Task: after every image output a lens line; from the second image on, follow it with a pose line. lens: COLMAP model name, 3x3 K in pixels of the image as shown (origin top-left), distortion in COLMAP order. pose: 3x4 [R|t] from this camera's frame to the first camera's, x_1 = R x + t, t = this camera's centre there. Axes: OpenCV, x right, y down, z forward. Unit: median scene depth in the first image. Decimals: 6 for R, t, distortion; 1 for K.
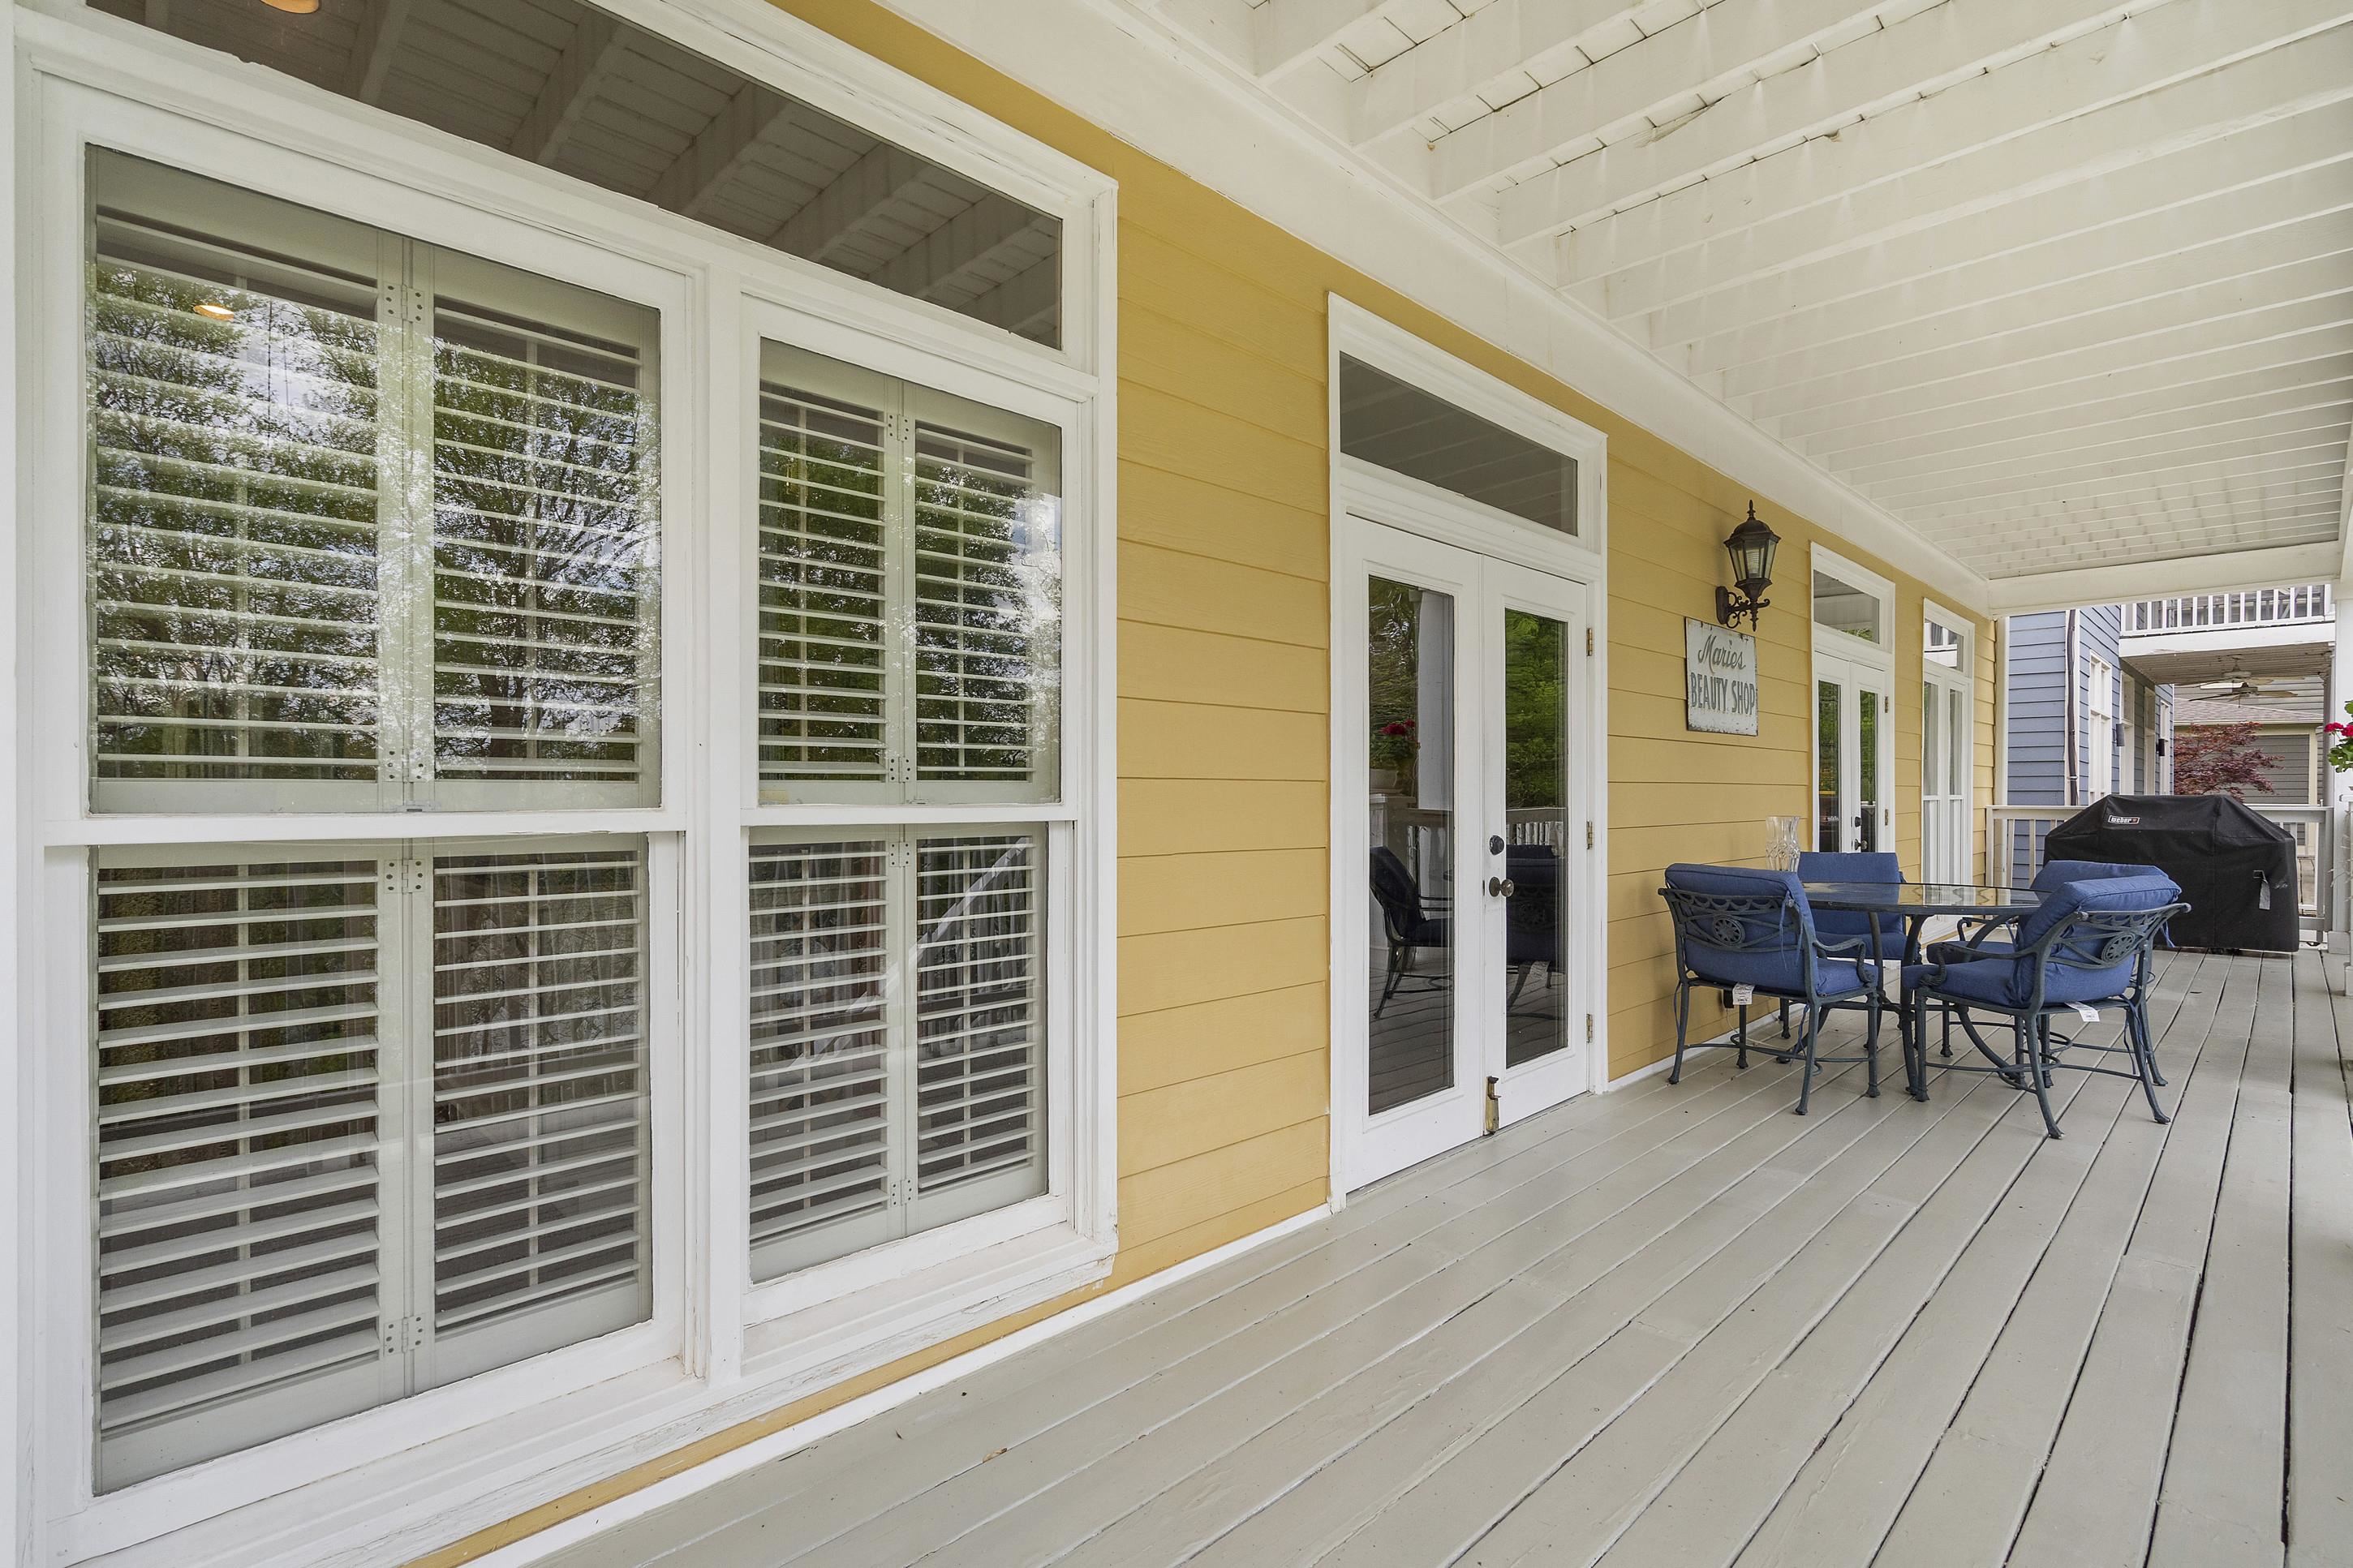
lens RADIAL K [[1082.3, 0, 1174.3], [0, 1082.3, 795.1], [0, 0, 1]] dist [-0.006088, -0.000236]
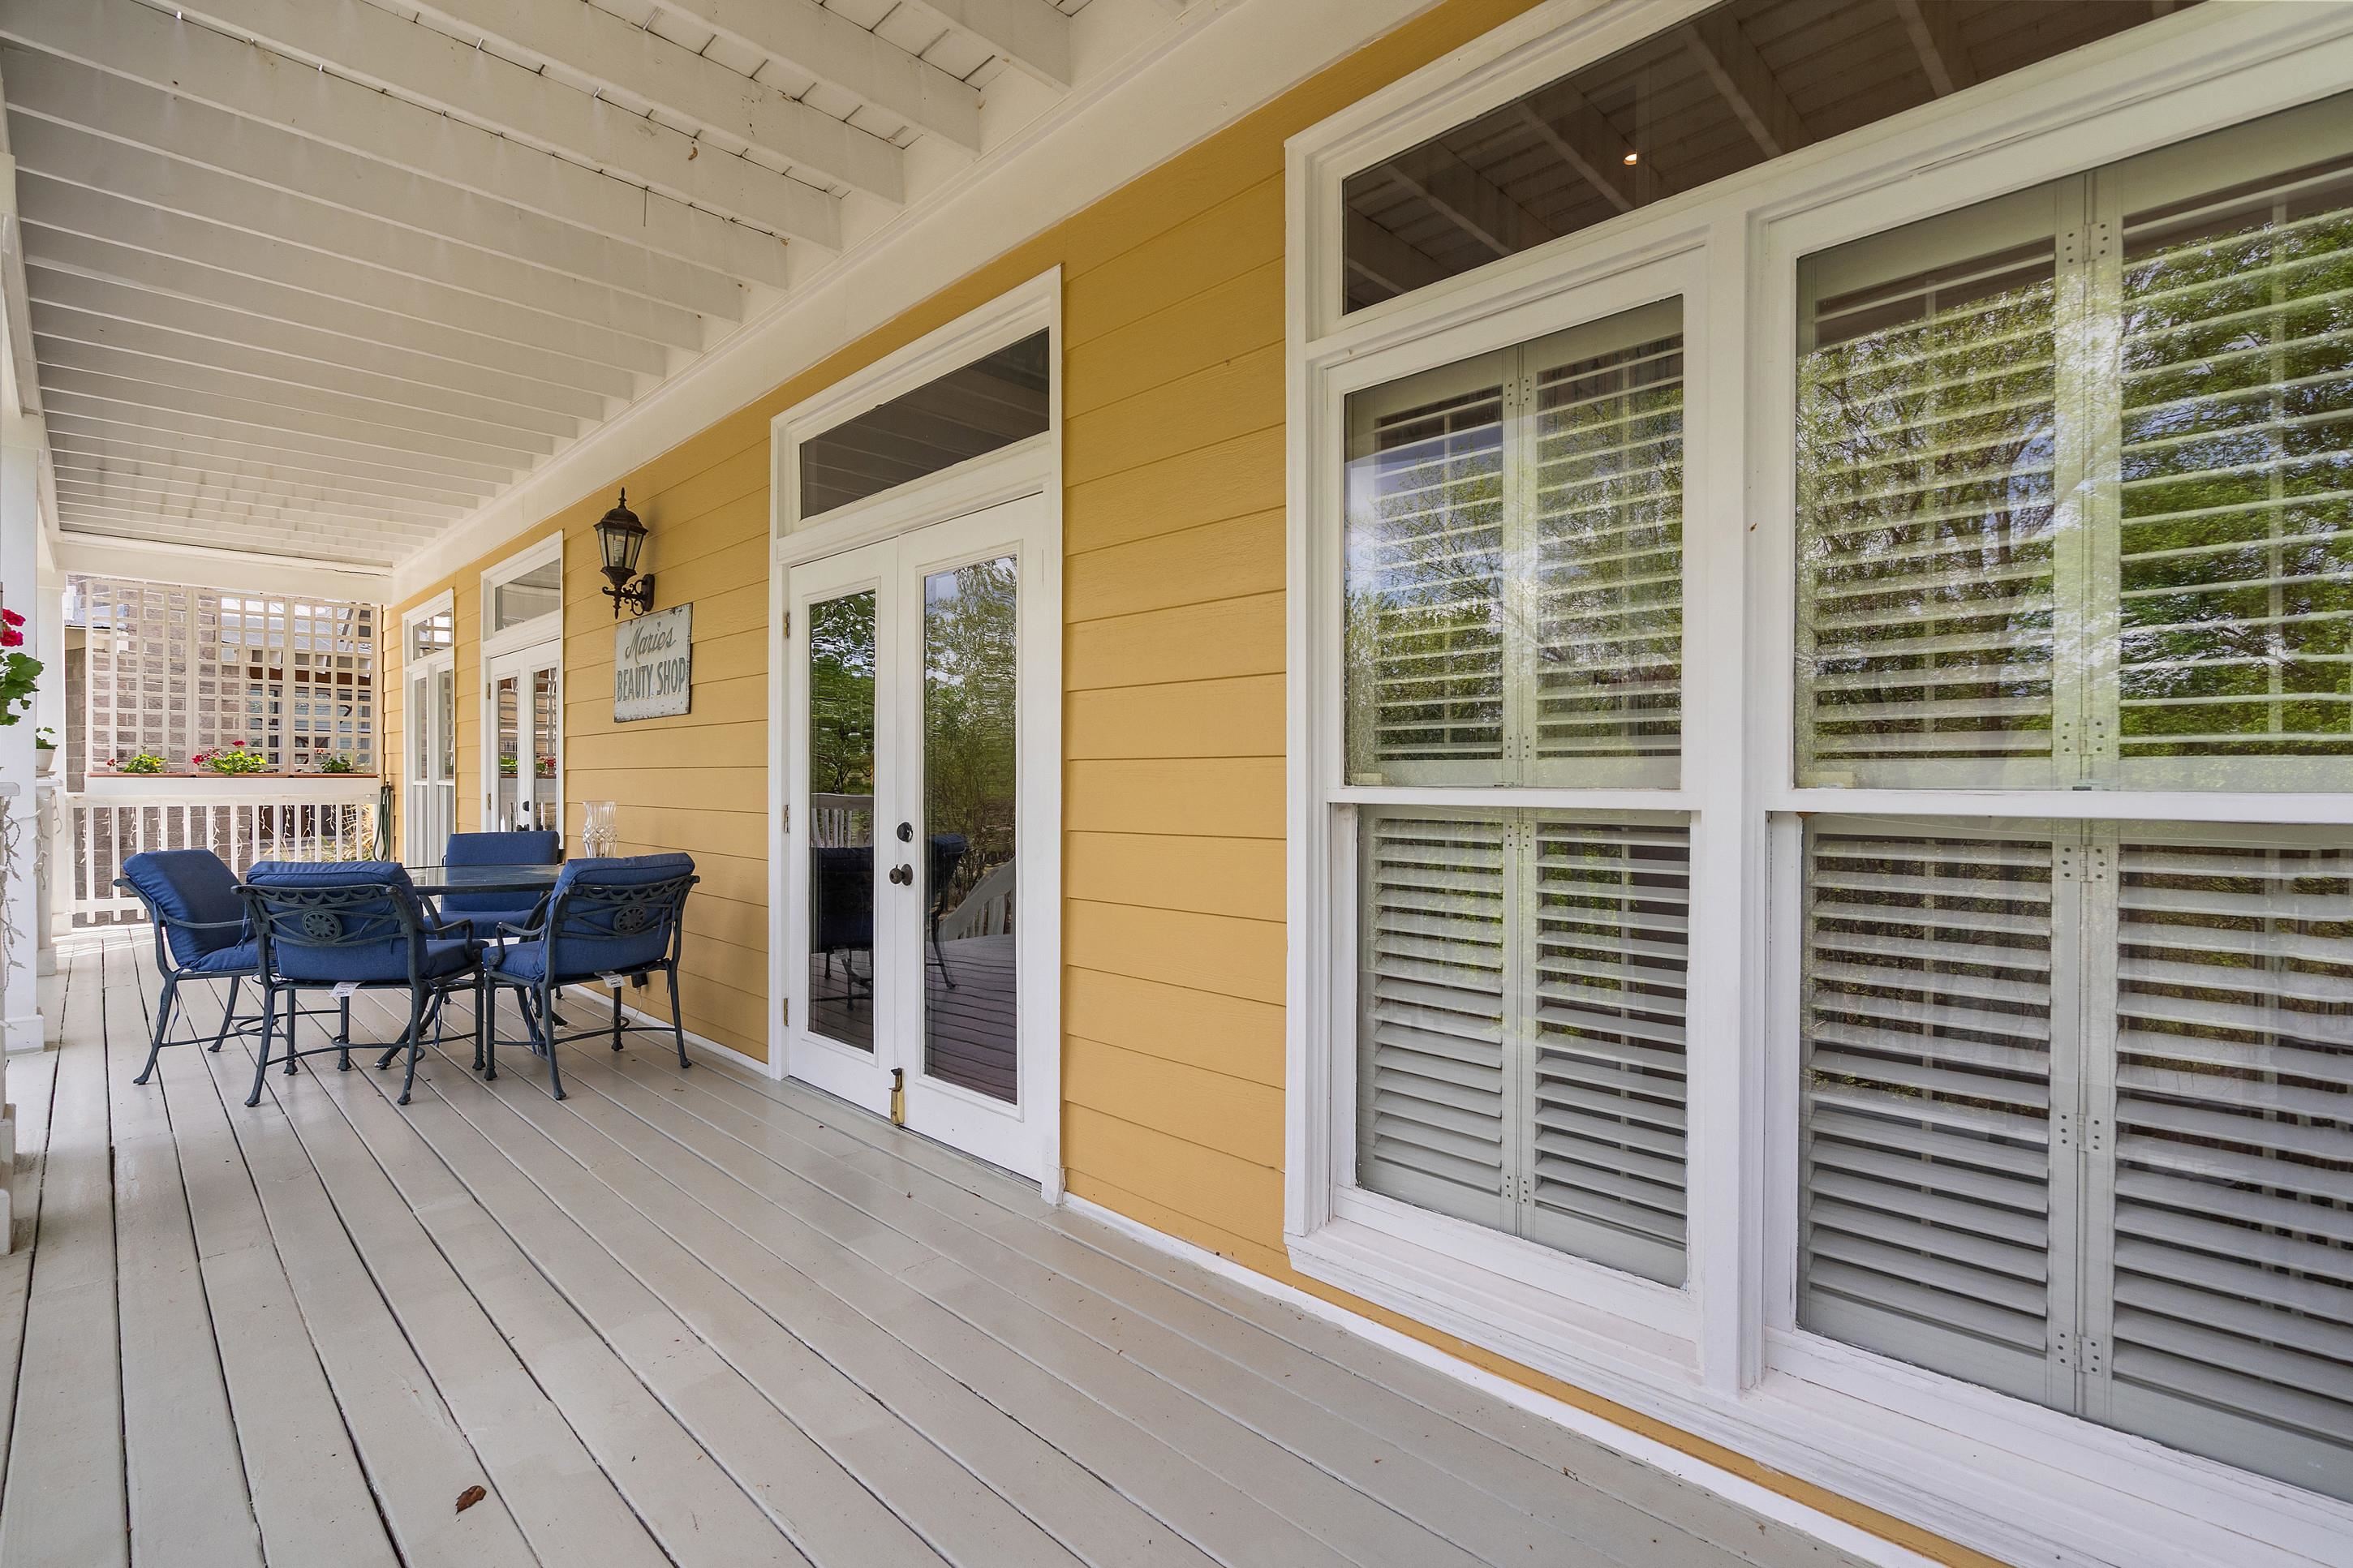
lens RADIAL K [[1082.3, 0, 1174.3], [0, 1082.3, 795.1], [0, 0, 1]] dist [-0.006088, -0.000236]
pose [[0.003080, 0.022445, -0.999743, 1.230927], [-0.002946, 0.999744, 0.022436, -0.008601], [0.999991, 0.002876, 0.003146, 1.210495]]
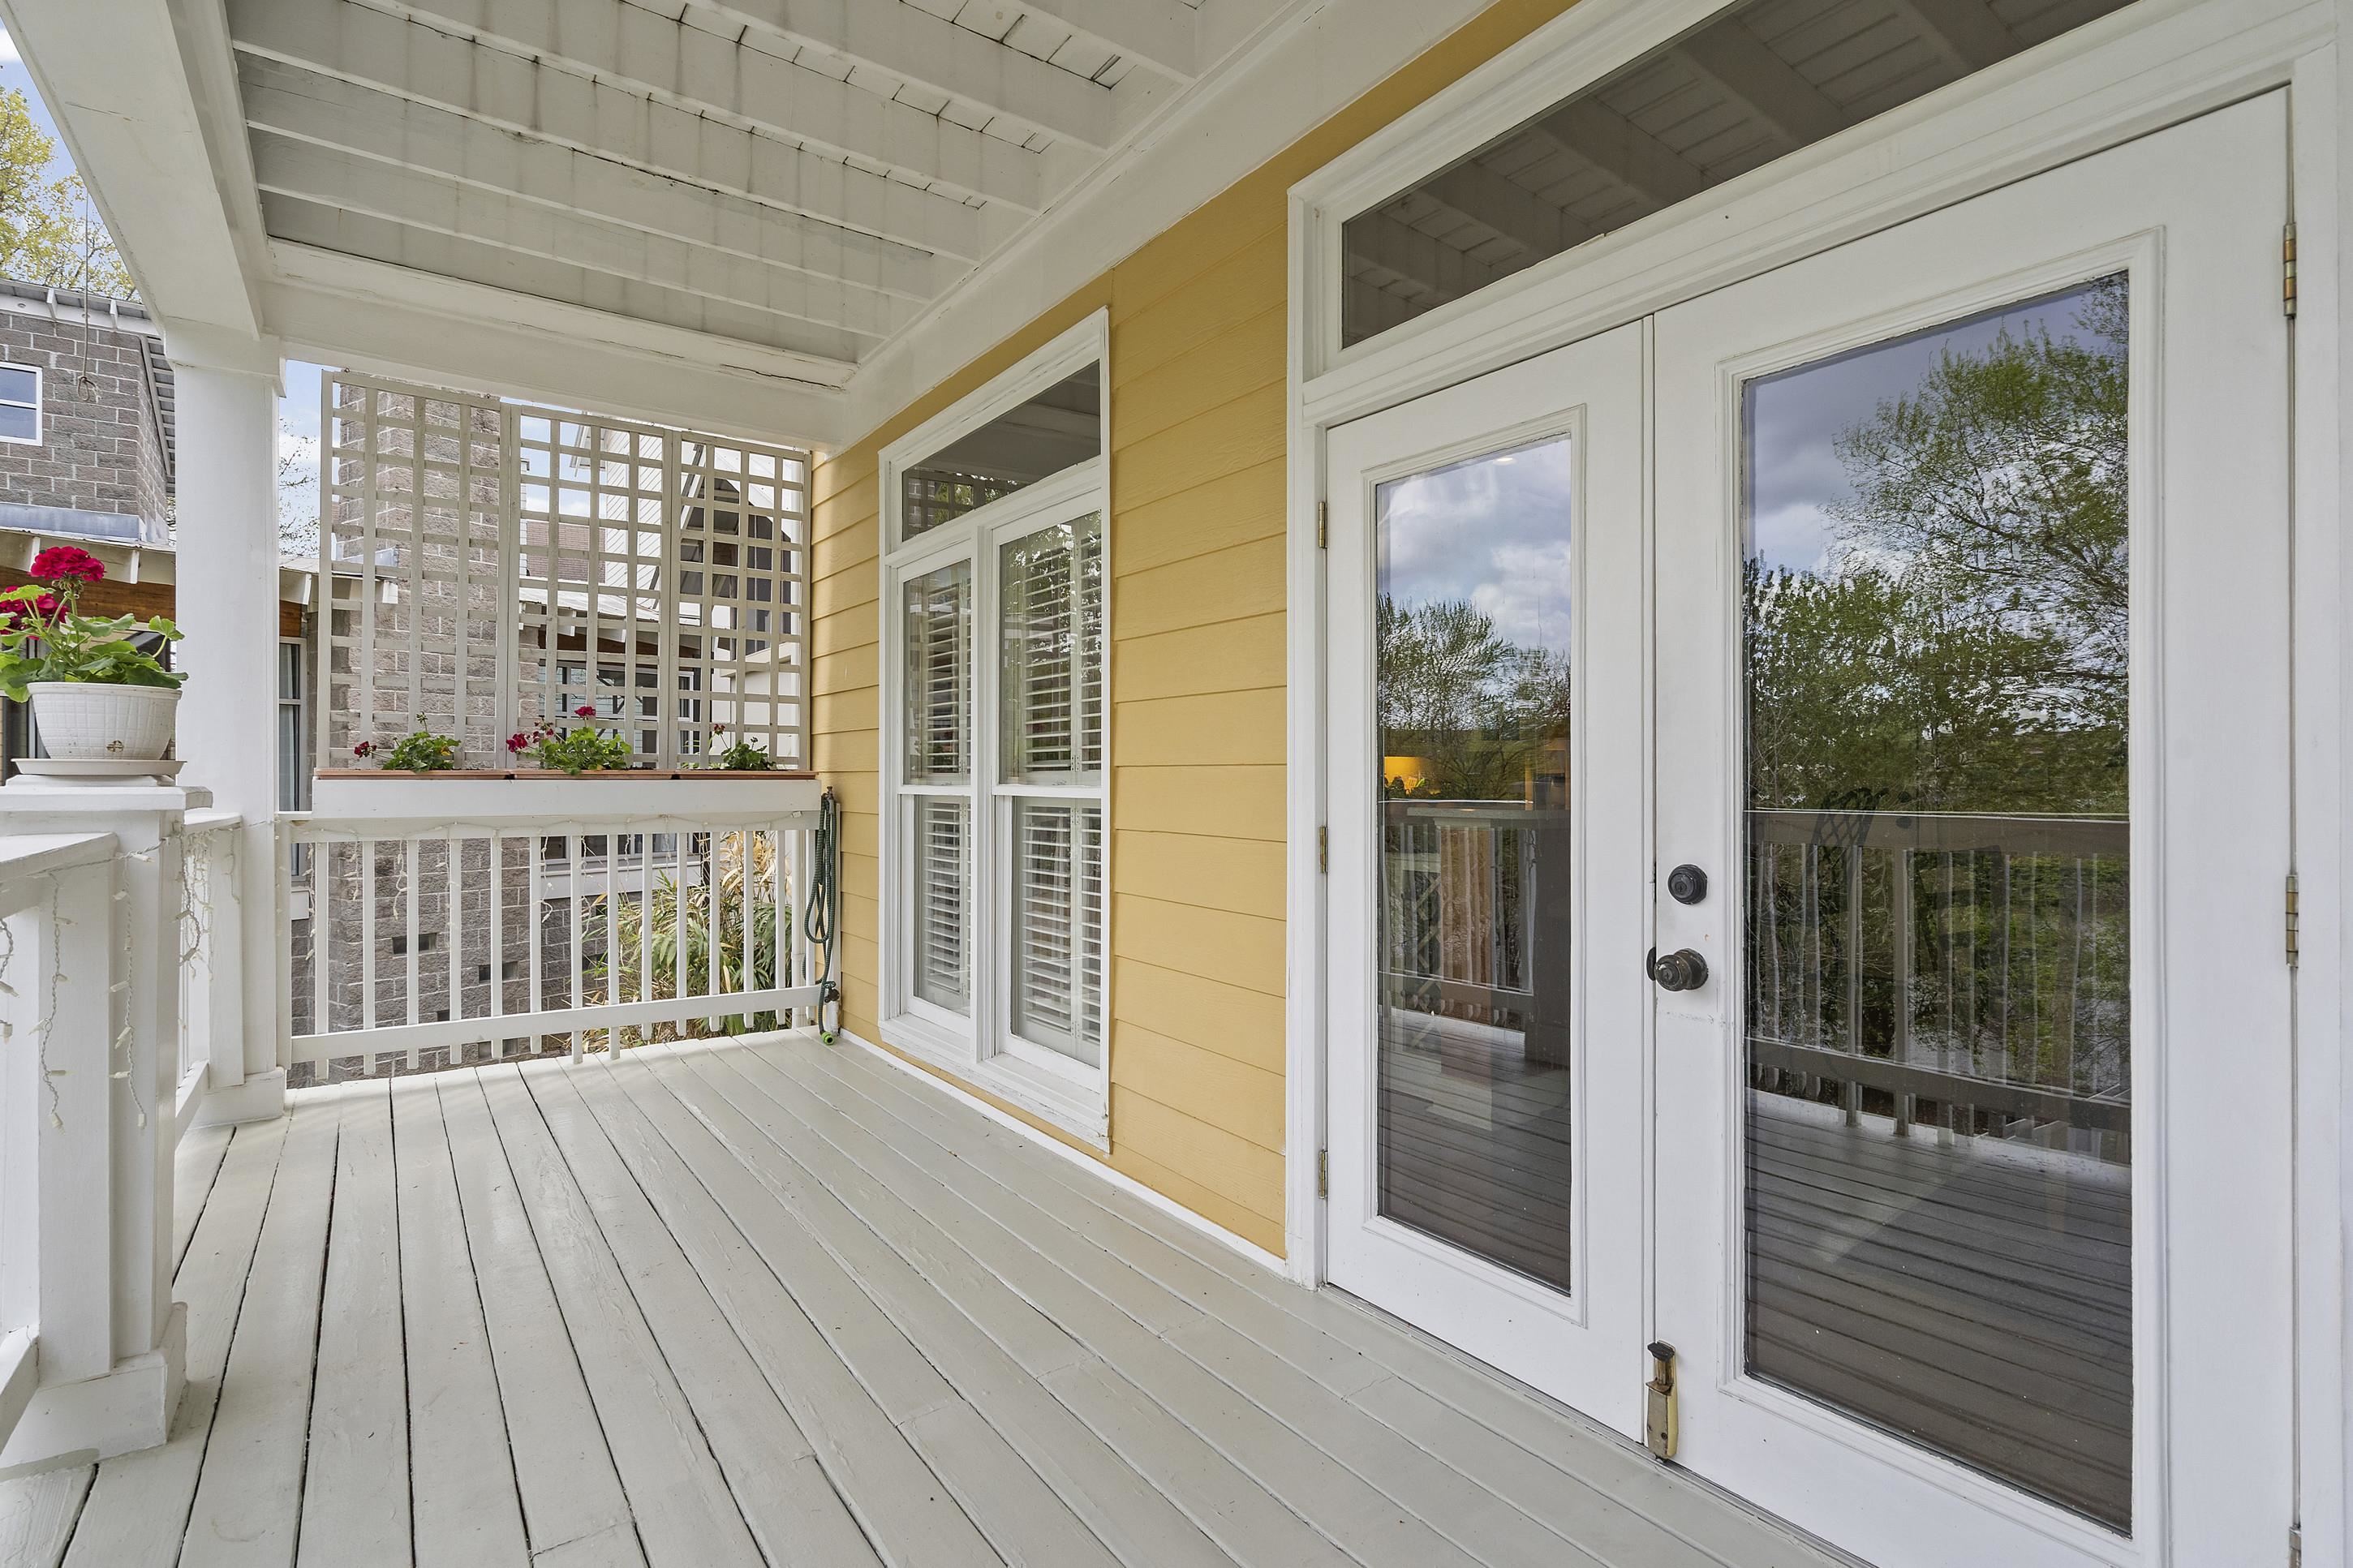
lens RADIAL K [[1173.0, 0, 1117.6], [0, 1173.0, 767.8], [0, 0, 1]] dist [0.002242, 0.000229]
pose [[-0.192480, -0.005738, -0.981284, 0.853009], [-0.000918, 0.999984, -0.005667, -0.004319], [0.981301, -0.000190, -0.192482, 0.832118]]
